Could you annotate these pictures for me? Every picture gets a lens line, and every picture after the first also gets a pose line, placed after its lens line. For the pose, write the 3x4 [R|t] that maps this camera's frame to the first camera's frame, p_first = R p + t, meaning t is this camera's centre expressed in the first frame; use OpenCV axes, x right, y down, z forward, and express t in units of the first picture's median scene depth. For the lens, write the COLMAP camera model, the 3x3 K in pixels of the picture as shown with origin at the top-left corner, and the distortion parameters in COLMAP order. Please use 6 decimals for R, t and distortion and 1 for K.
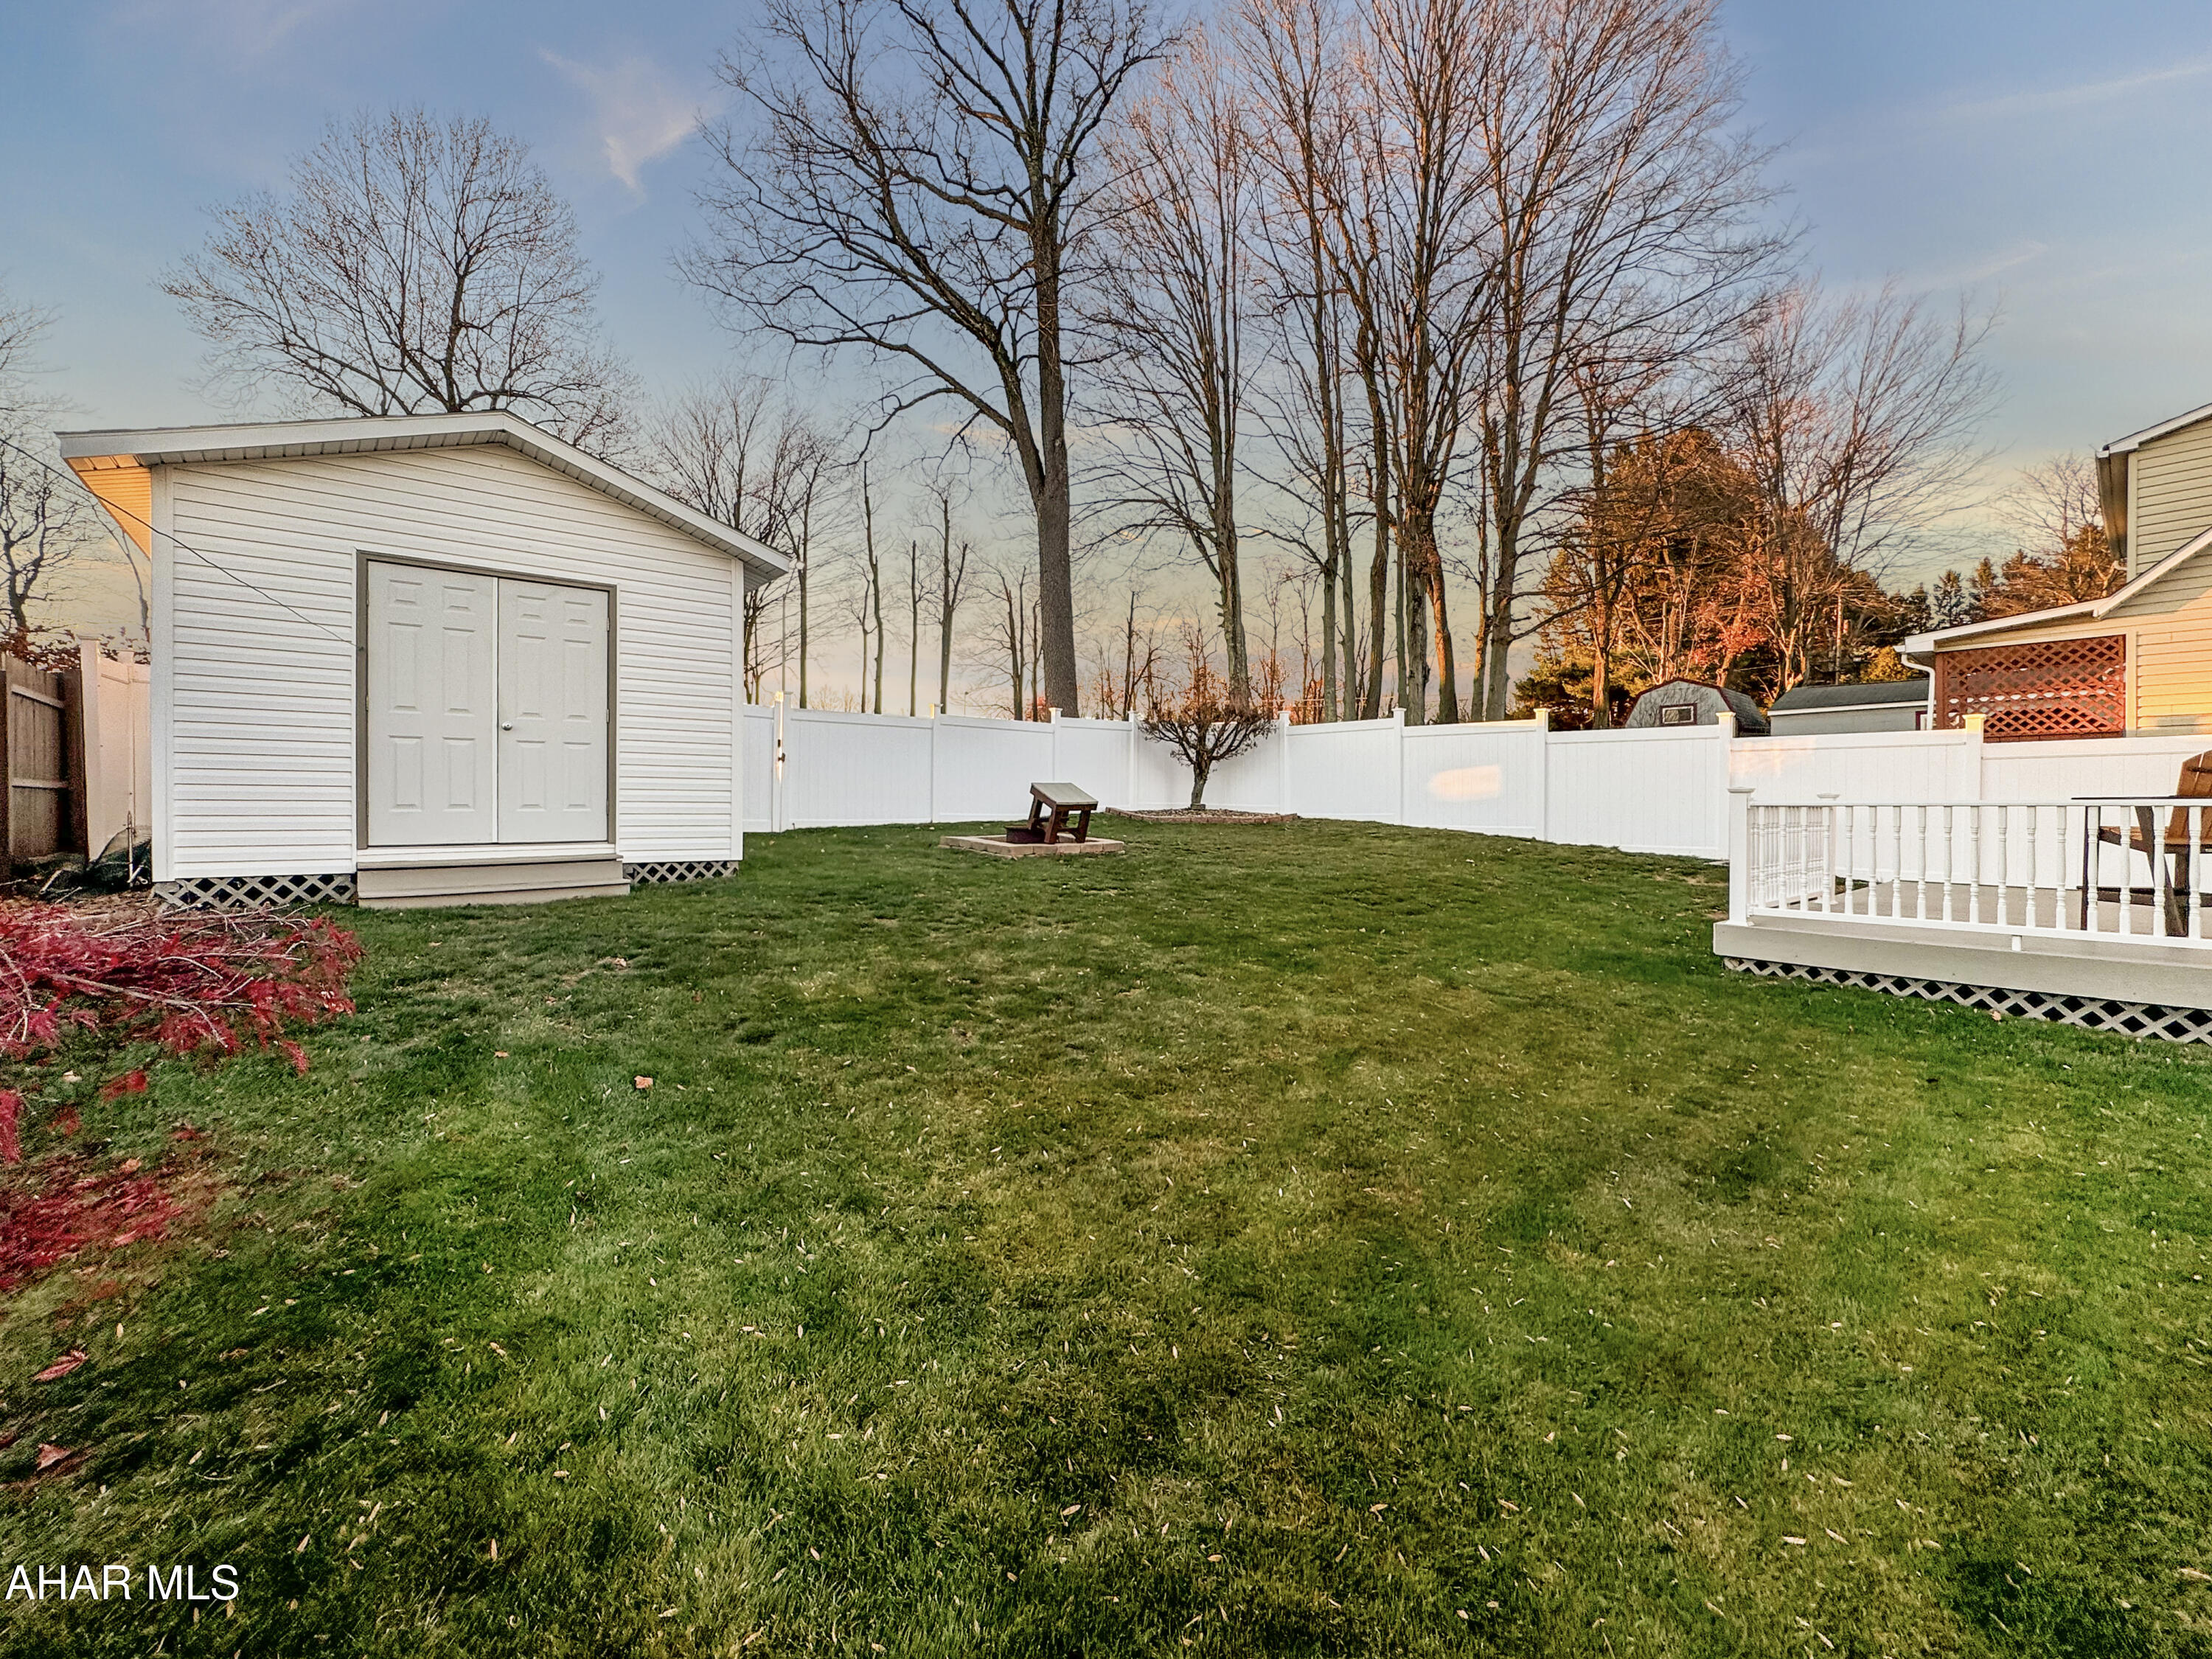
lens RADIAL K [[888.4, 0, 1102.3], [0, 888.4, 822.8], [0, 0, 1]] dist [-0.001463, -0.000210]
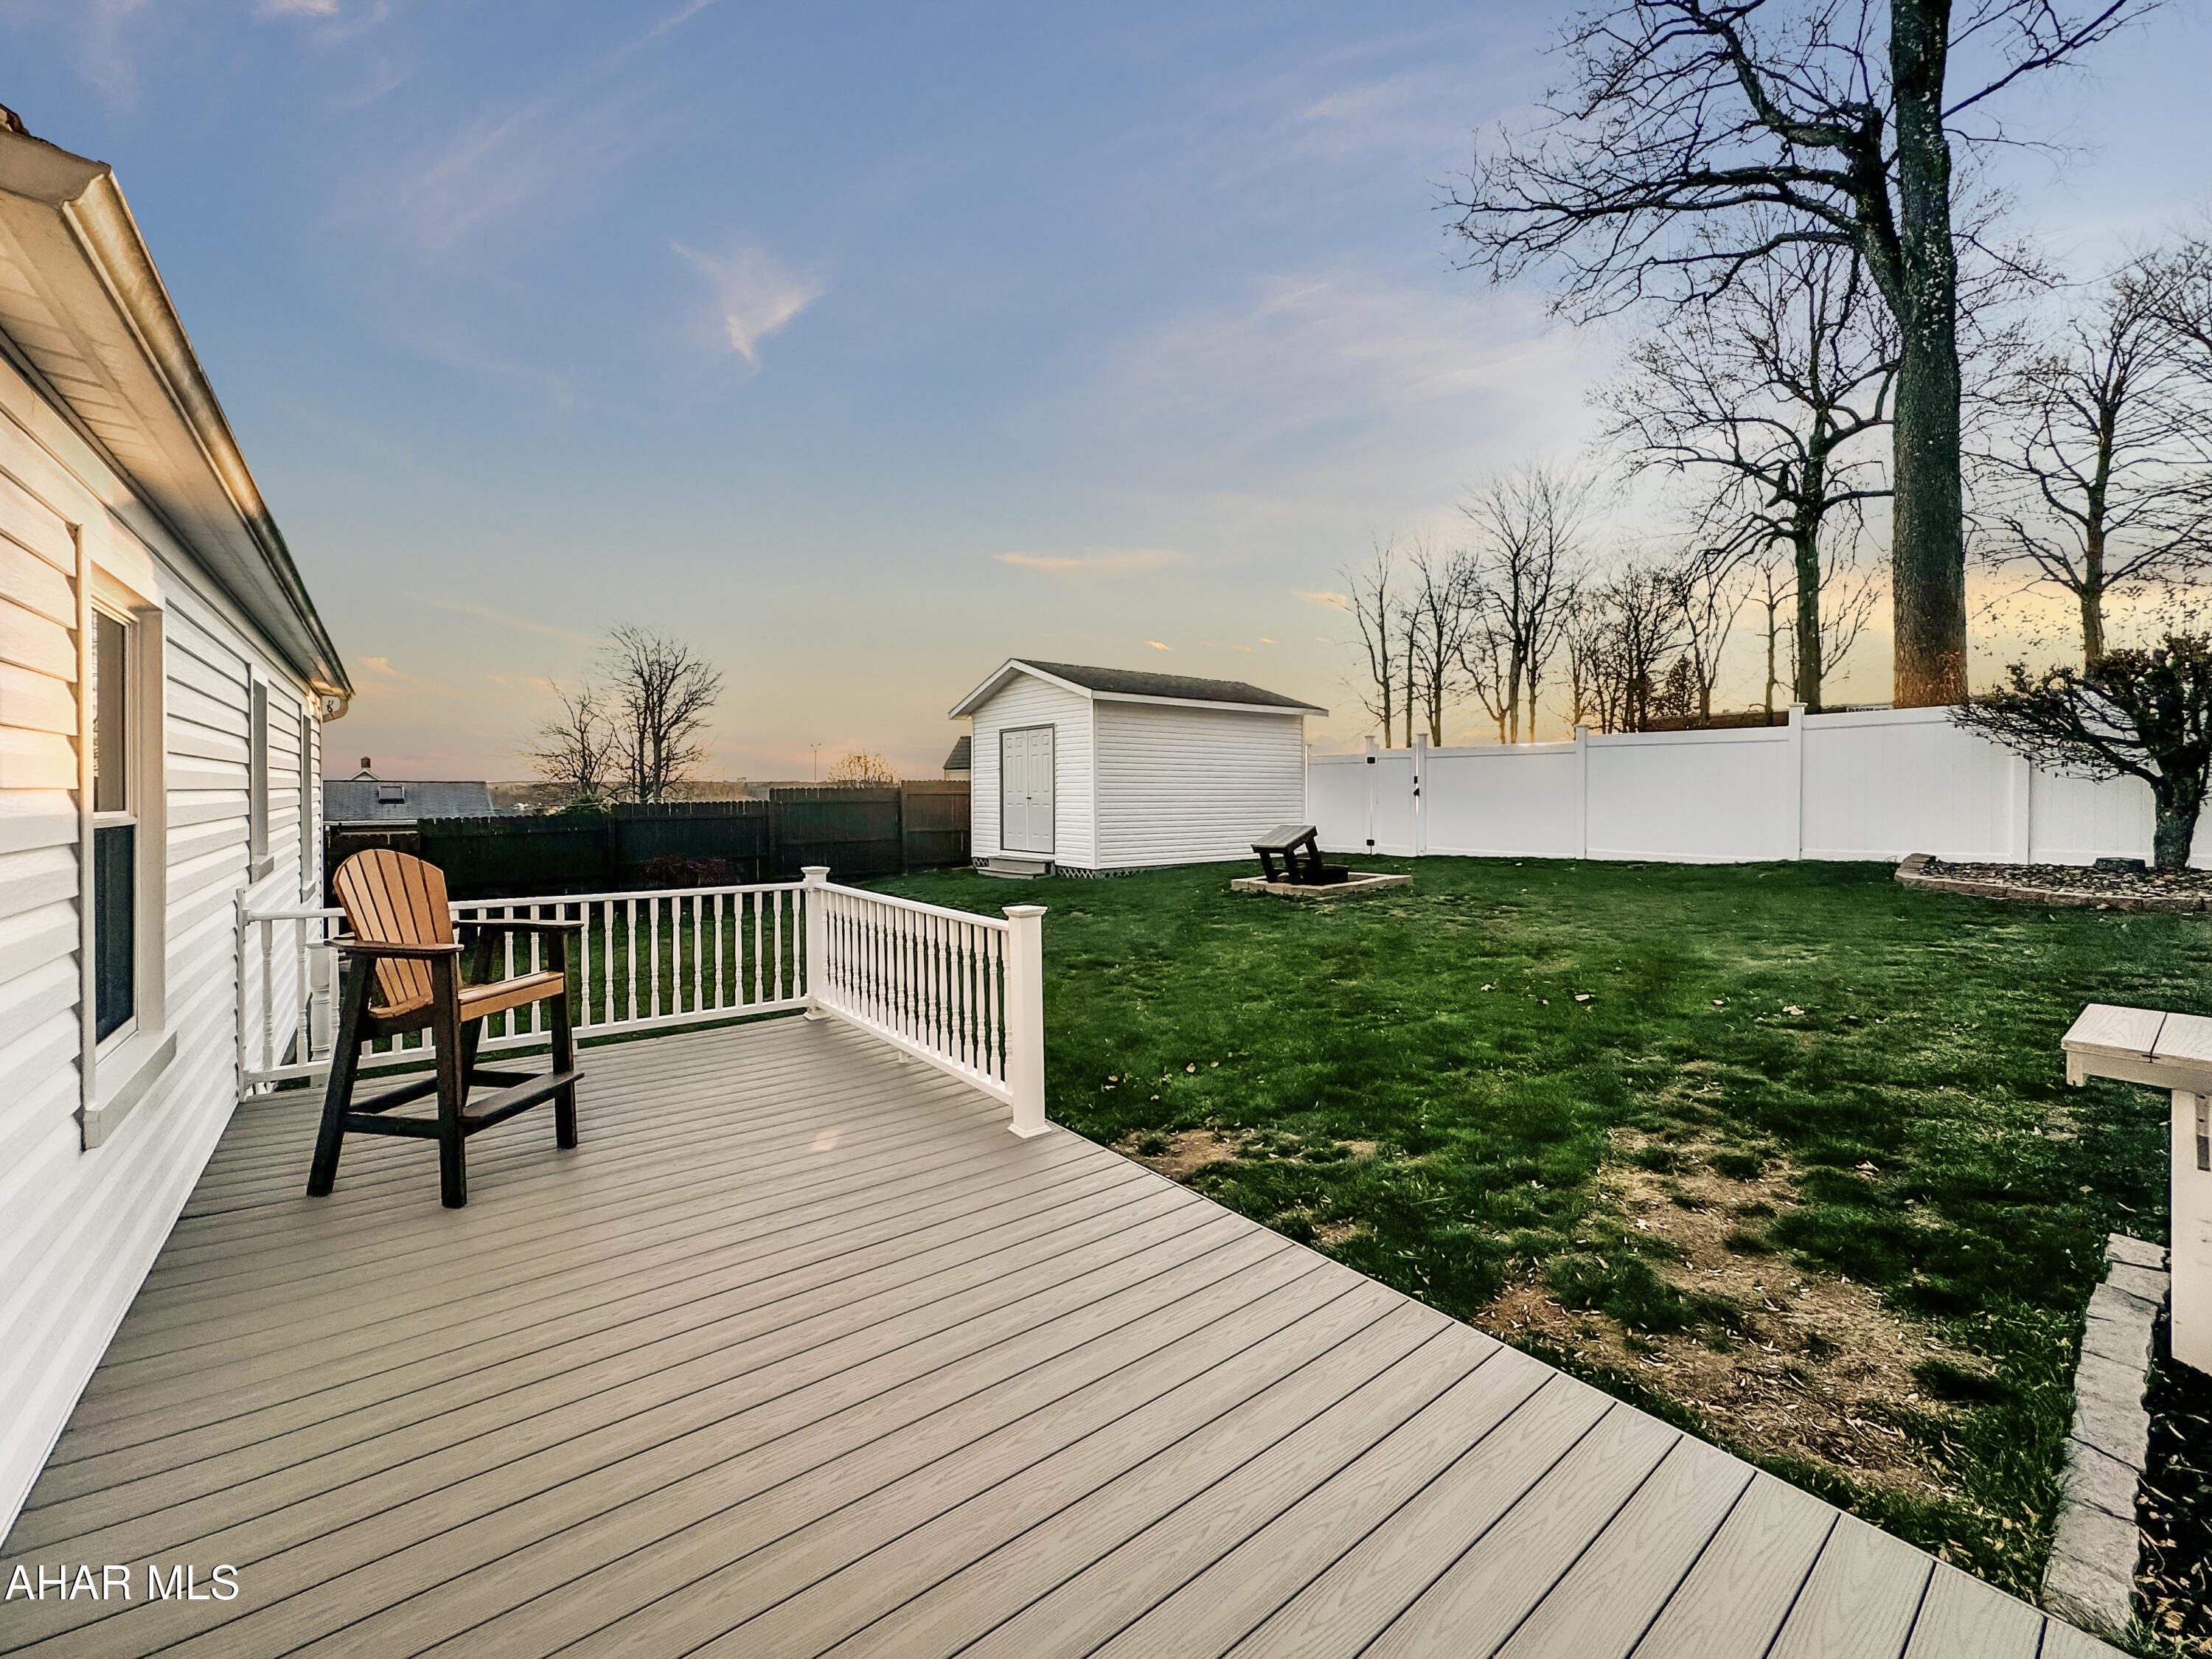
lens RADIAL K [[888.4, 0, 1102.3], [0, 888.4, 822.8], [0, 0, 1]] dist [-0.001463, -0.000210]
pose [[-0.030275, 0.028404, -0.999138, 1.431583], [-0.021625, 0.999344, 0.029066, -0.107769], [0.999308, 0.022486, -0.029641, 1.174389]]
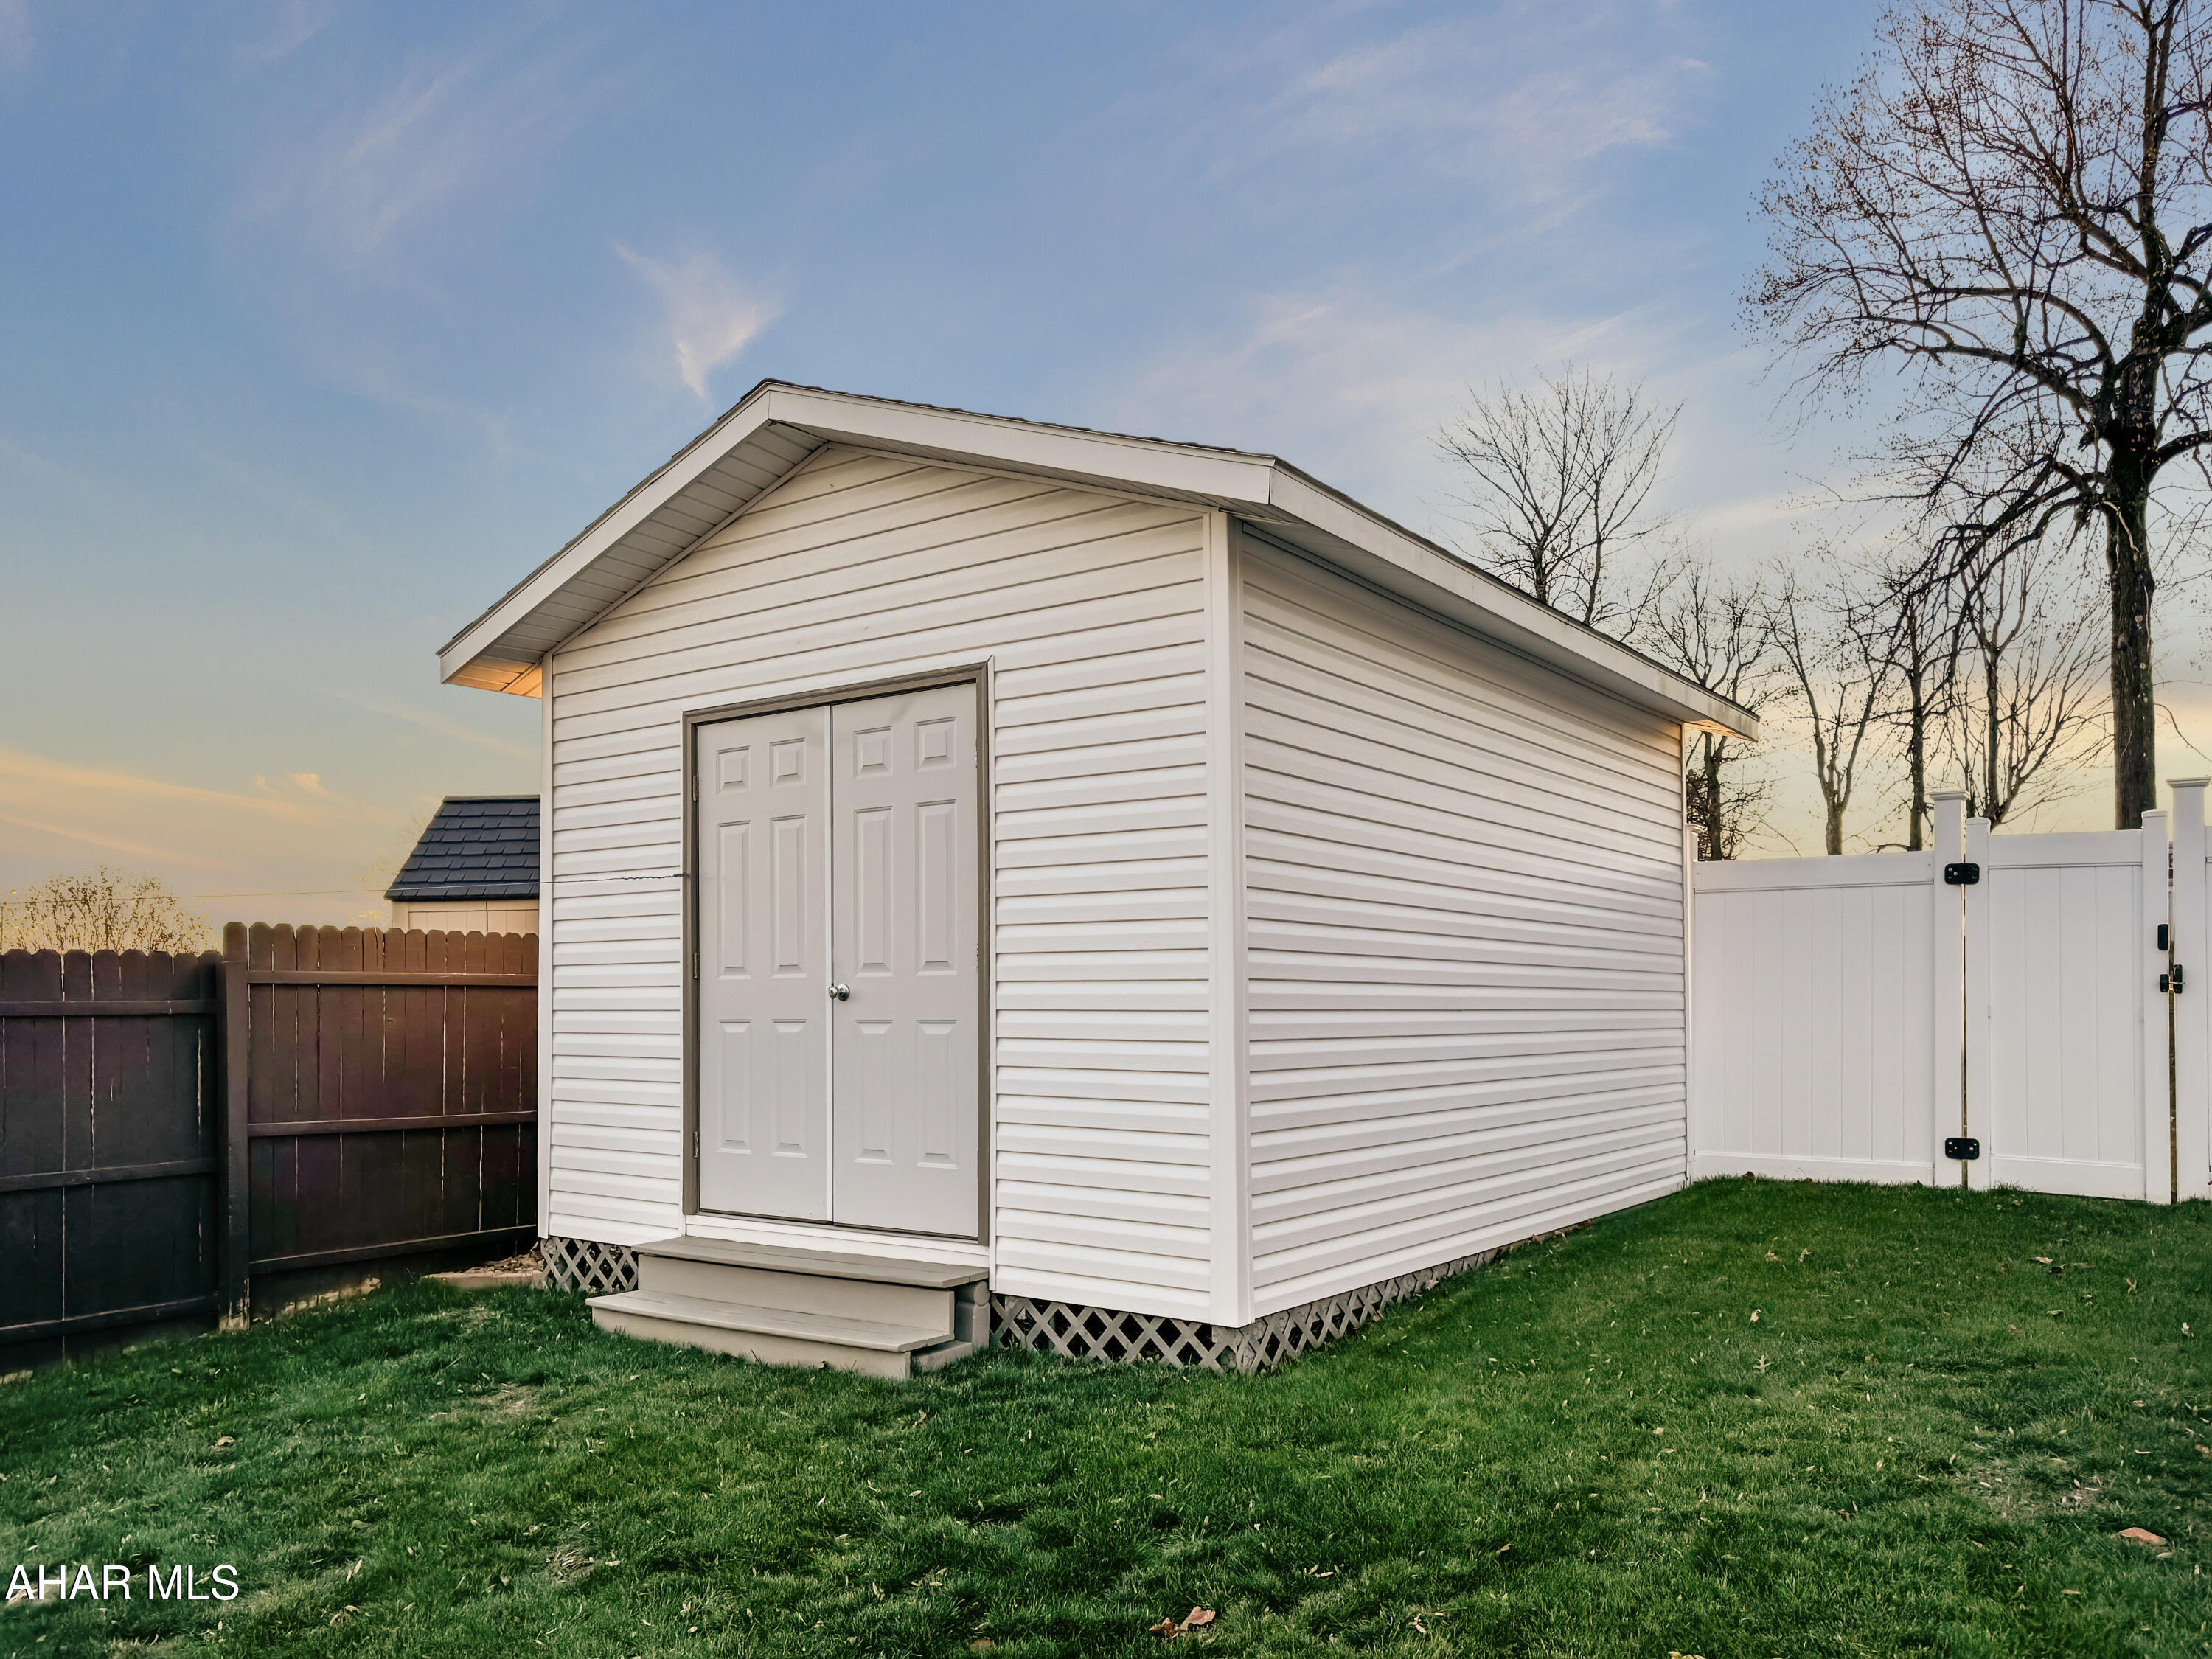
lens RADIAL K [[1641.2, 0, 1106.7], [0, 1641.2, 977.3], [0, 0, 1]] dist [0.009371, -0.000712]
pose [[0.250244, -0.019559, -0.967985, 0.255778], [-0.021899, 0.999426, -0.025856, -0.091099], [0.967935, 0.027668, 0.249672, 0.856031]]
